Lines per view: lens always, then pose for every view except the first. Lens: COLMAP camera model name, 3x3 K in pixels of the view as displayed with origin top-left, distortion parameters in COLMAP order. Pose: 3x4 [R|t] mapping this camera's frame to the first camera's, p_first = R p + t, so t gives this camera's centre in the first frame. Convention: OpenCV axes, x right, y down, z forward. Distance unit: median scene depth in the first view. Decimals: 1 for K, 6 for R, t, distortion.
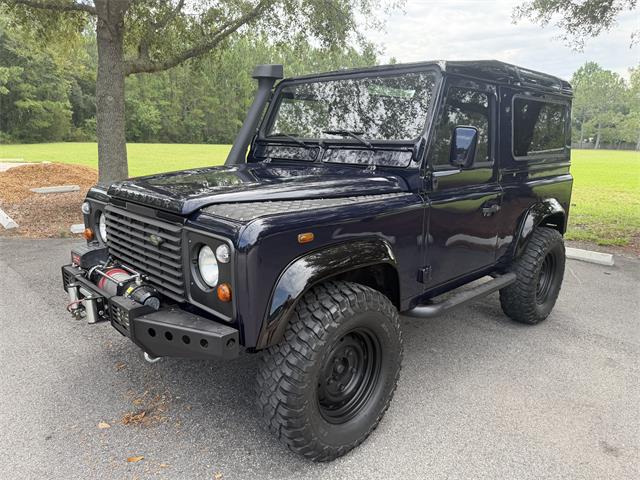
lens RADIAL K [[458.8, 0, 320.0], [0, 458.8, 240.0], [0, 0, 1]] dist [0.038424, -0.043670]
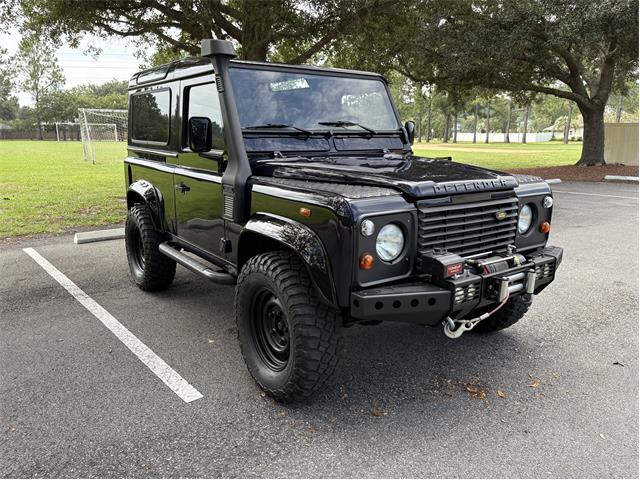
lens RADIAL K [[486.9, 0, 311.0], [0, 486.9, 239.7], [0, 0, 1]] dist [0.023181, -0.002622]
pose [[0.165291, -0.222945, 0.960716, -3.089043], [0.219201, 0.958055, 0.184614, -0.526871], [-0.961577, 0.180075, 0.207227, 2.231879]]
